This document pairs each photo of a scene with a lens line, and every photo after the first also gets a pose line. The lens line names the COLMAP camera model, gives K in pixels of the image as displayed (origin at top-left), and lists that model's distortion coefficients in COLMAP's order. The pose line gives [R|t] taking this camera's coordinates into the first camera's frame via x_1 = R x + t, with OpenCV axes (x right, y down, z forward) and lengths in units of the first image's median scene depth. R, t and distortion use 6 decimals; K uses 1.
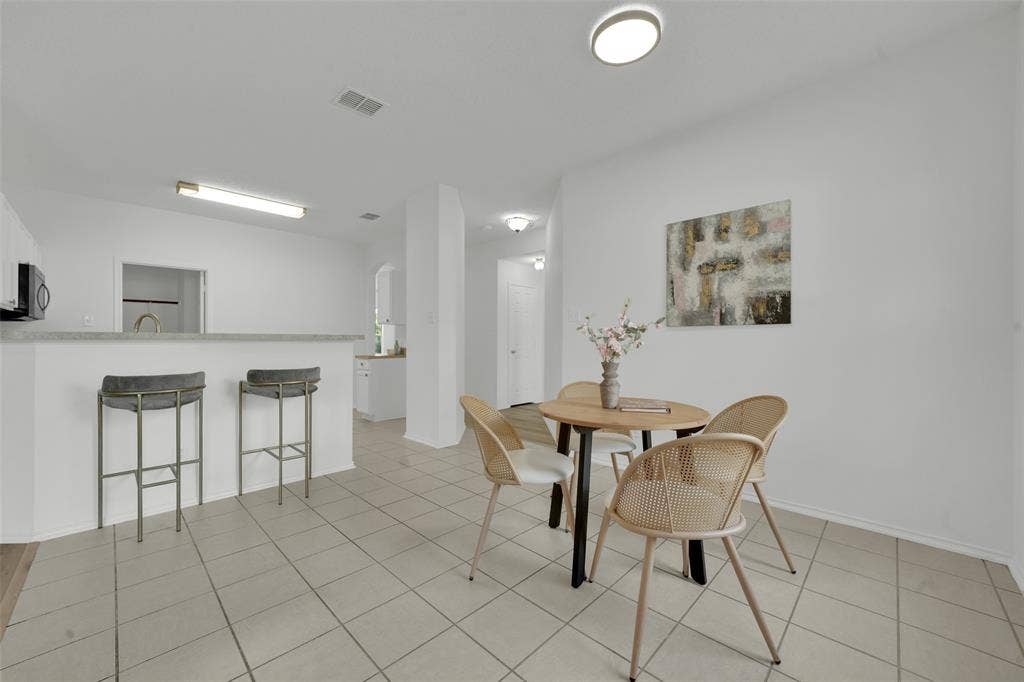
lens RADIAL K [[401.2, 0, 510.2], [0, 401.2, 343.2], [0, 0, 1]] dist [-0.000646, -0.005640]
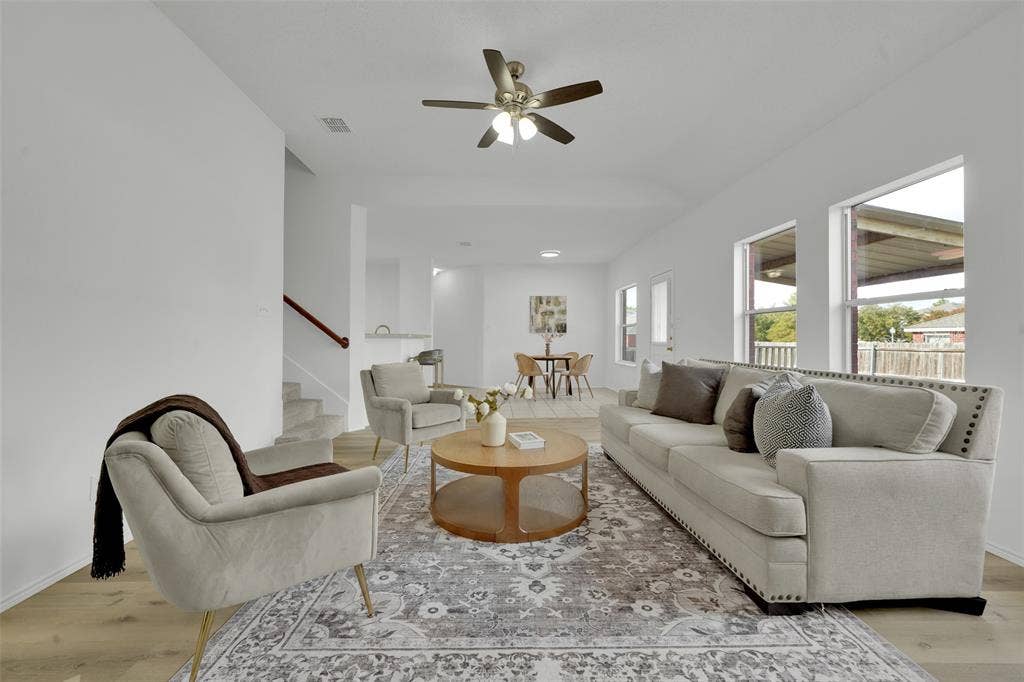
lens RADIAL K [[401.2, 0, 510.2], [0, 401.2, 343.2], [0, 0, 1]] dist [-0.000646, -0.005640]
pose [[0.705648, -0.011271, 0.708473, -1.887564], [0.004289, 0.999923, 0.011635, -0.002760], [-0.708549, -0.005172, 0.705642, -0.976090]]
